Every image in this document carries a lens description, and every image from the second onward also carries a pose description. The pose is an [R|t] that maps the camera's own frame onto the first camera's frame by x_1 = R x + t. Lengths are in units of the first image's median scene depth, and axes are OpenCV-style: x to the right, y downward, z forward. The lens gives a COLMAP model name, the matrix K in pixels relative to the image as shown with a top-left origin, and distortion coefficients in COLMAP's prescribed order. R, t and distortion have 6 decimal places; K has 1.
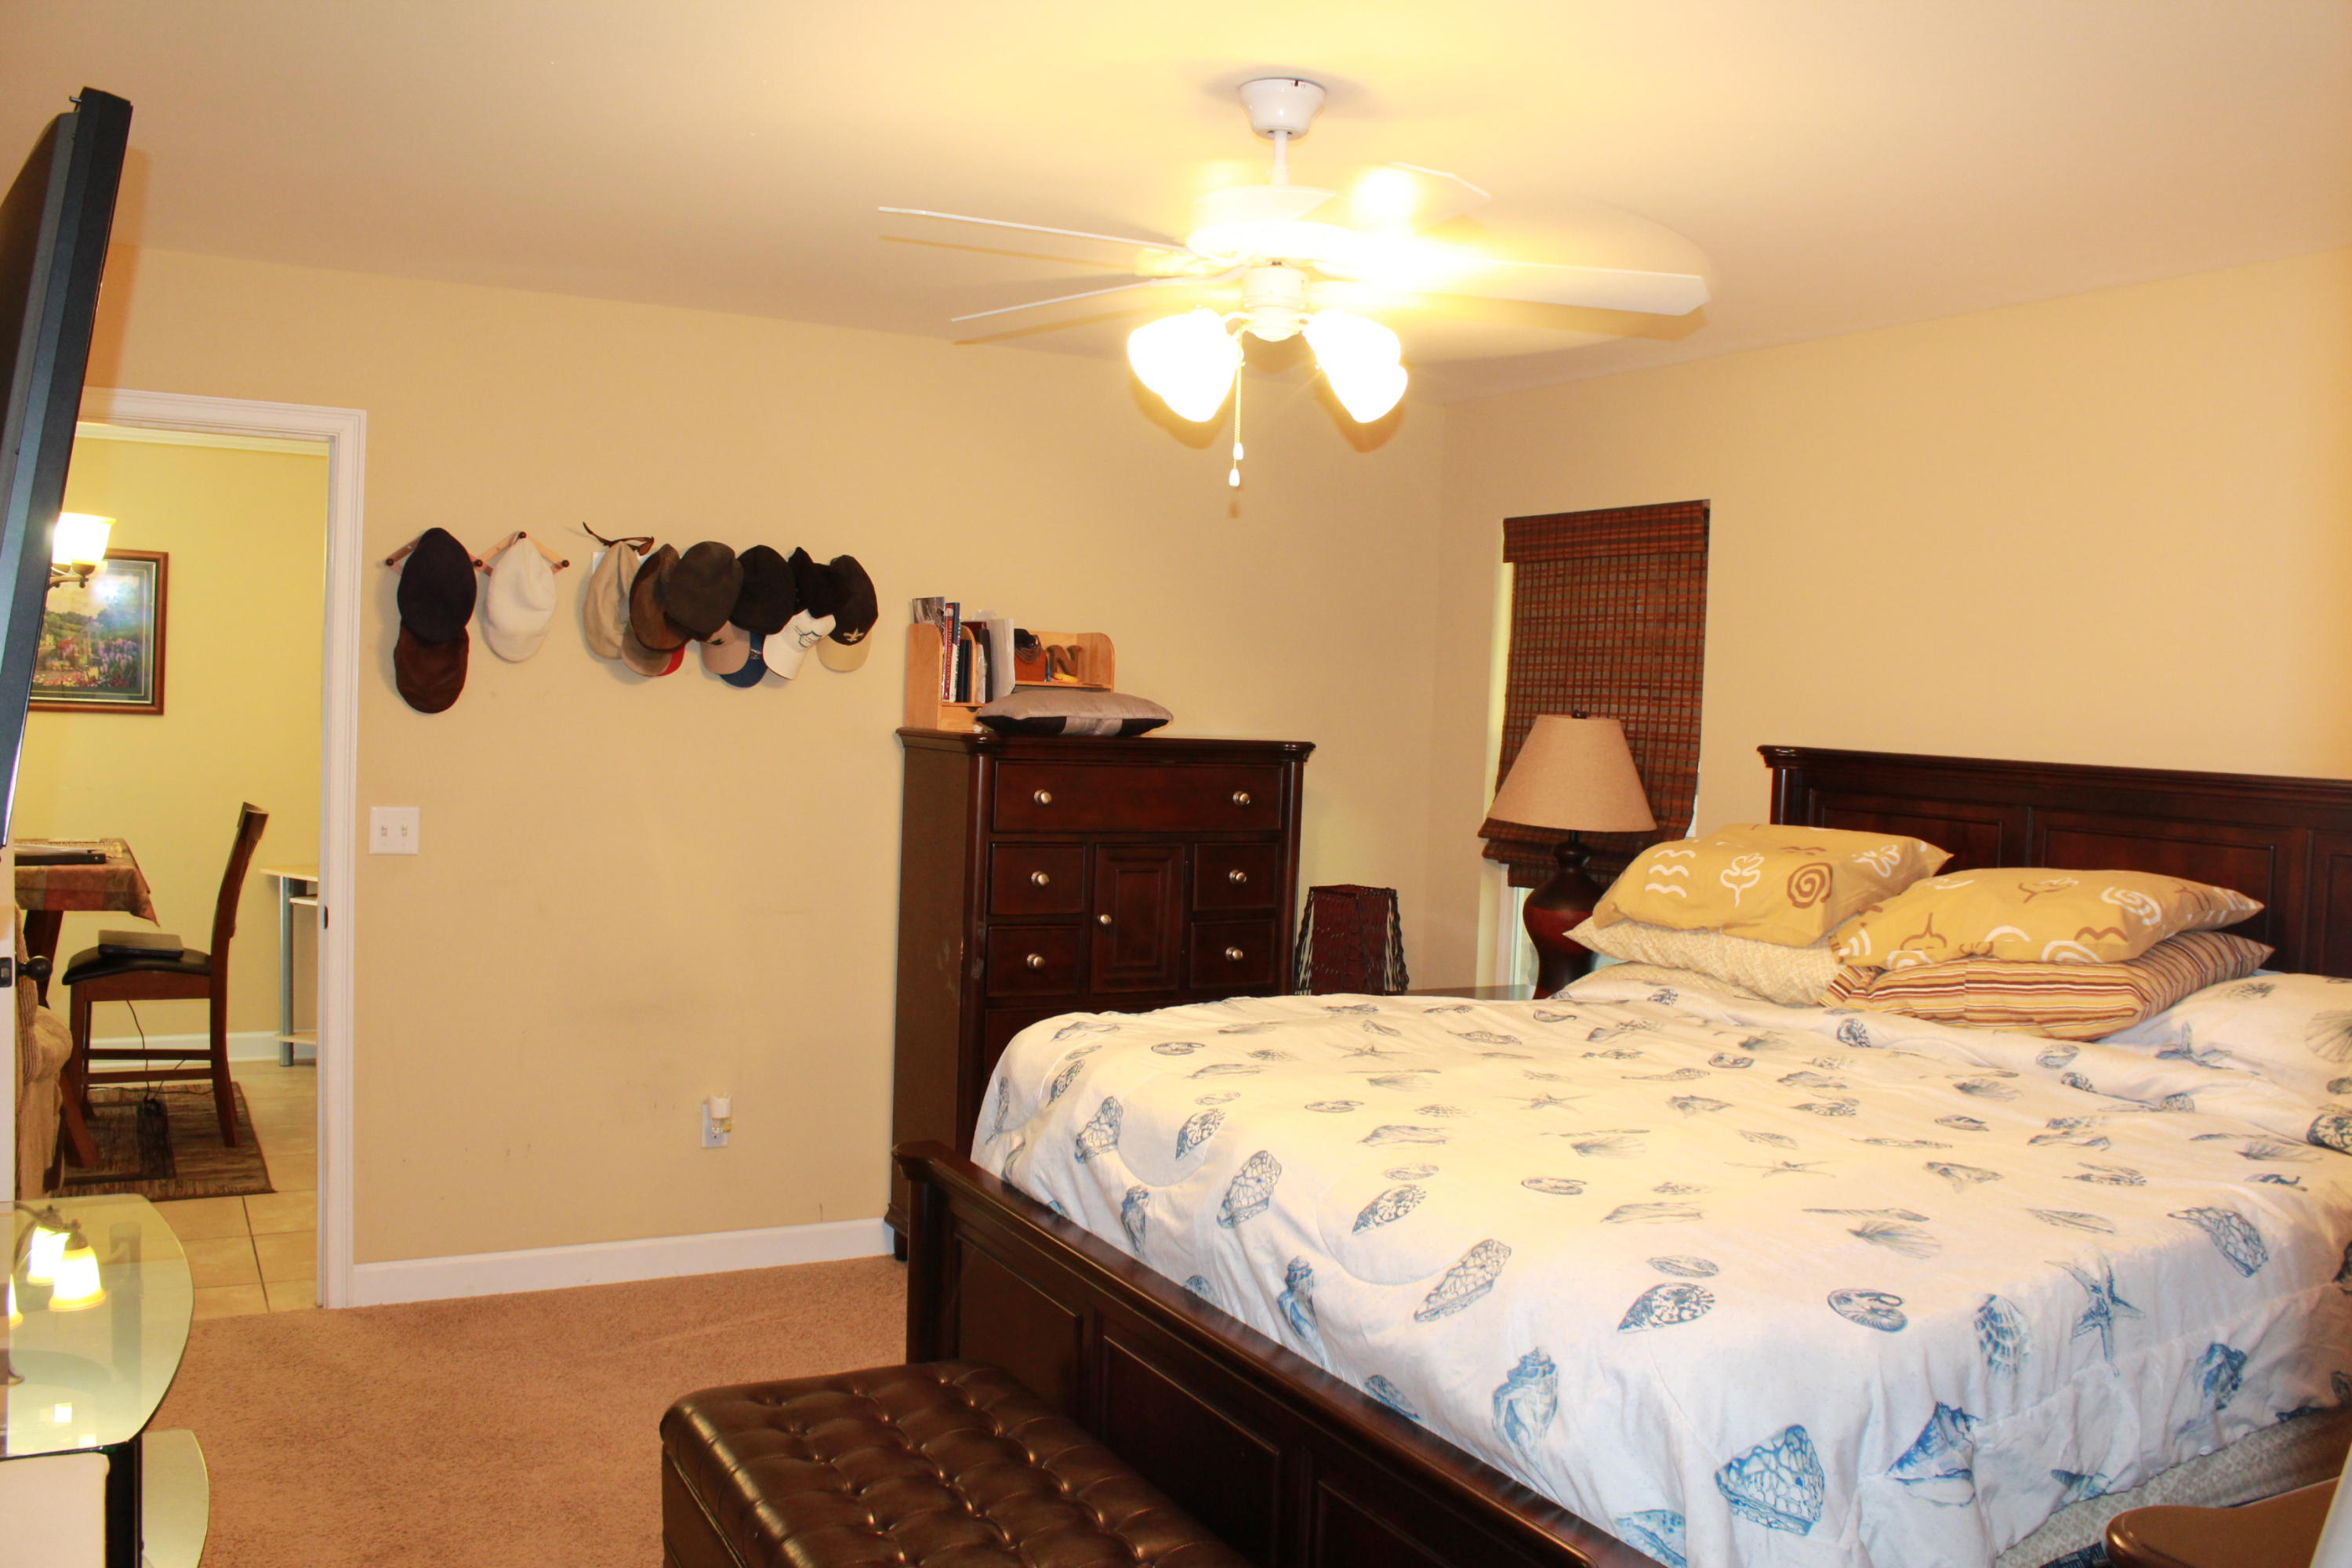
lens RADIAL K [[1970.4, 0, 1170.5], [0, 1970.4, 778.2], [0, 0, 1]] dist [-0.046196, 0.004816]
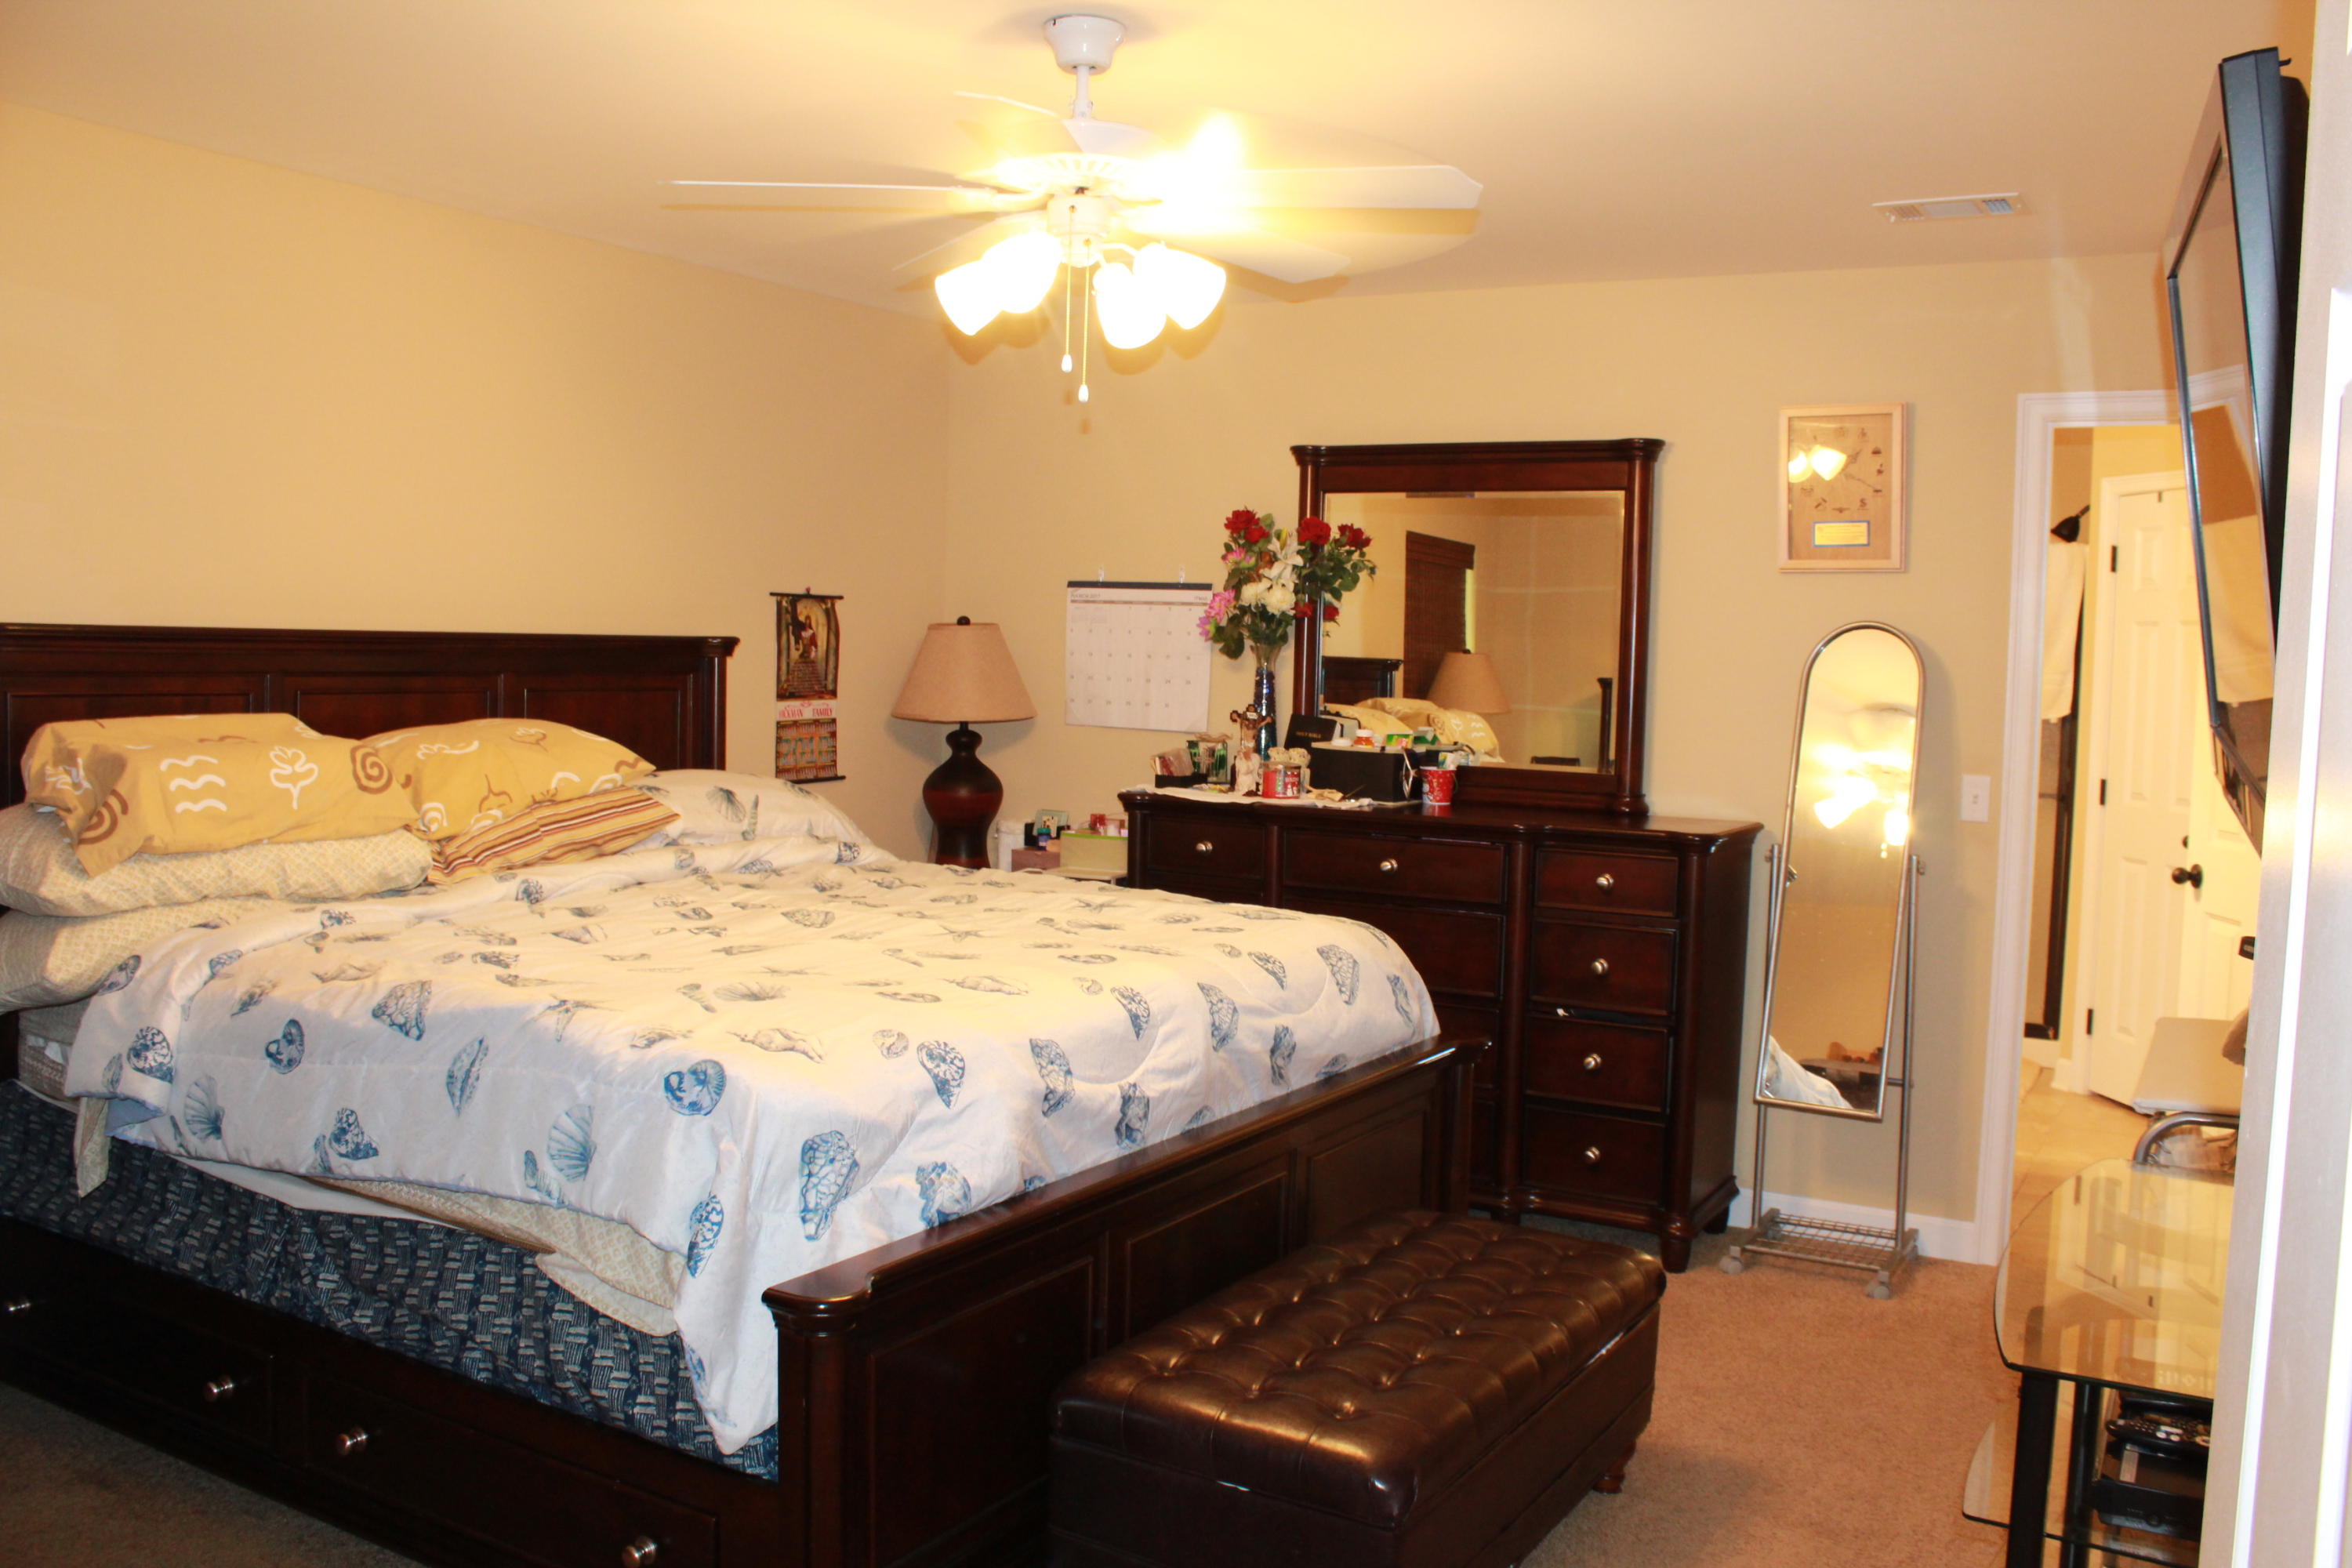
lens RADIAL K [[1970.4, 0, 1174.9], [0, 1970.4, 792.0], [0, 0, 1]] dist [-0.046196, 0.004816]
pose [[-0.496521, -0.106153, 0.861509, -0.630129], [0.002585, 0.992309, 0.123759, -0.046418], [-0.868021, 0.063676, -0.492428, 1.048866]]
